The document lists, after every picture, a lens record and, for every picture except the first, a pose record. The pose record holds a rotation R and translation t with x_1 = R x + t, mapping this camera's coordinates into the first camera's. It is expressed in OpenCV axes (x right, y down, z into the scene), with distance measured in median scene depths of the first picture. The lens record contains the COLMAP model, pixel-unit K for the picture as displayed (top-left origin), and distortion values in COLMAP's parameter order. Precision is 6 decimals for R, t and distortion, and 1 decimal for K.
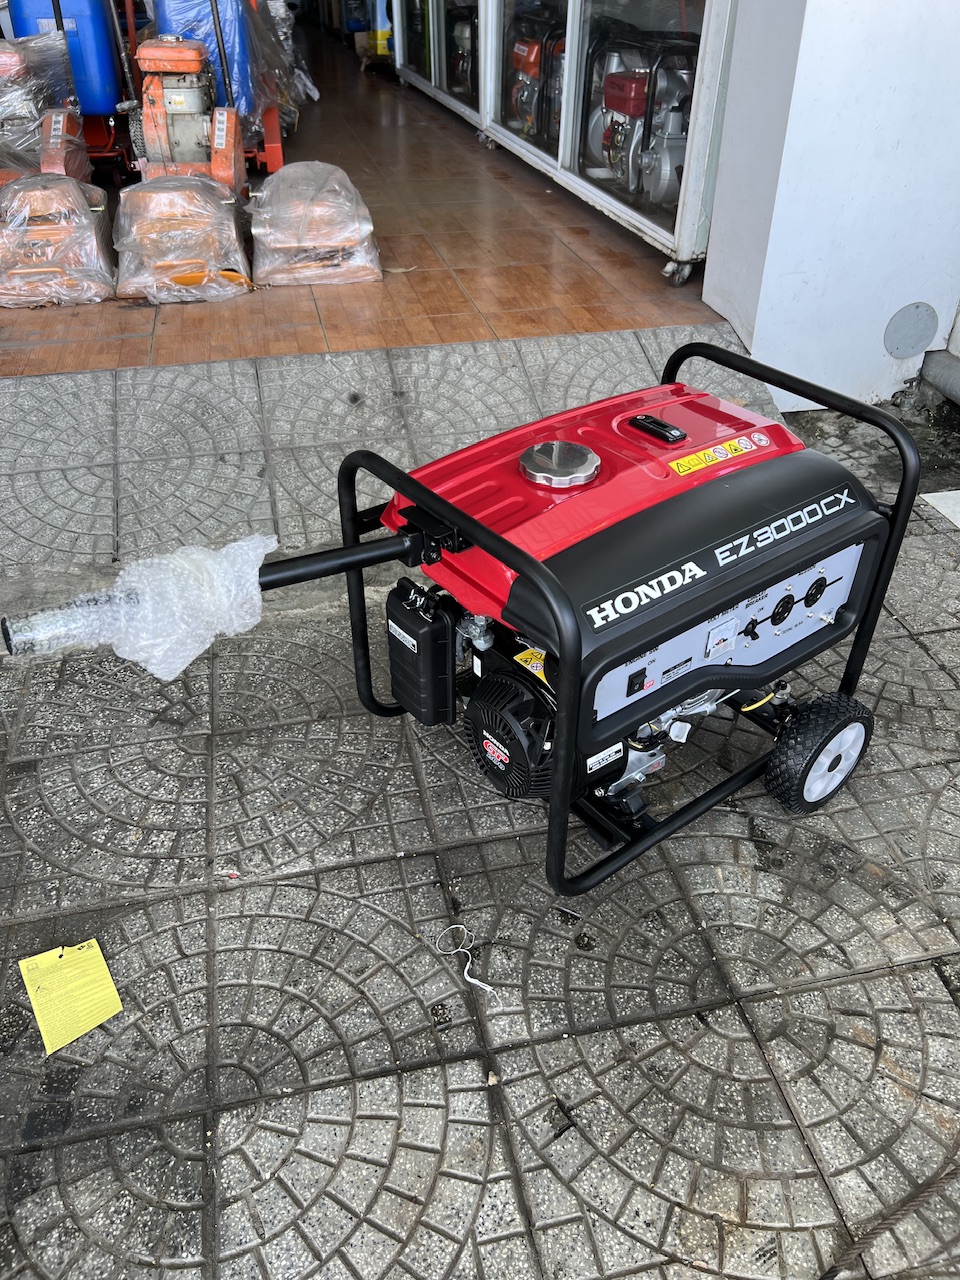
lens RADIAL K [[966.7, 0, 476.6], [0, 966.7, 659.8], [0, 0, 1]] dist [-0.001216, -0.018459]
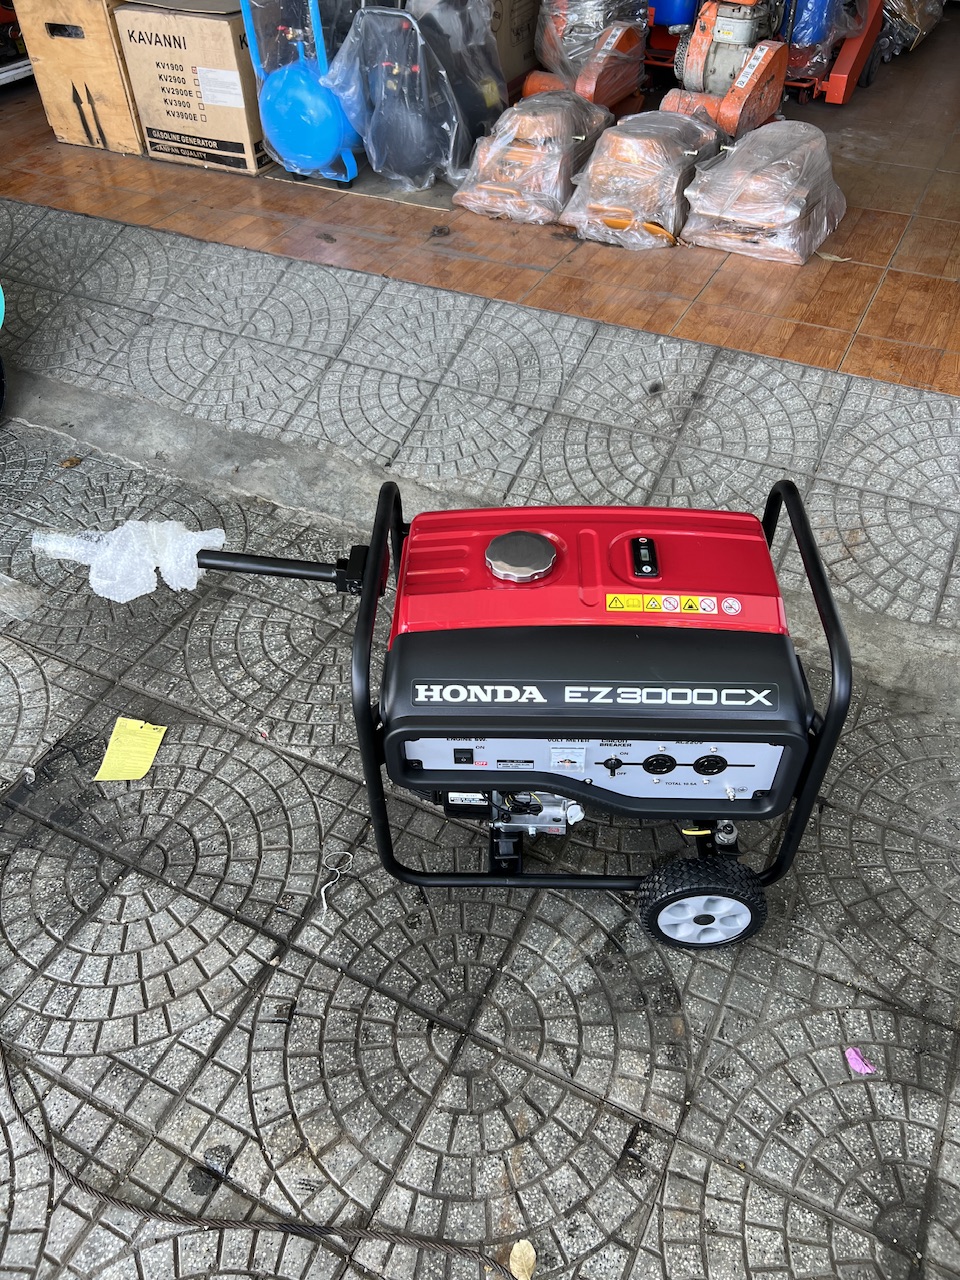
lens RADIAL K [[975.4, 0, 480.0], [0, 975.4, 640.0], [0, 0, 1]] dist [-0.012995, -0.005858]
pose [[0.767762, 0.434541, -0.470866, 0.667073], [-0.370170, 0.900652, 0.227596, -0.375898], [0.522986, -0.000439, 0.852341, -0.004911]]
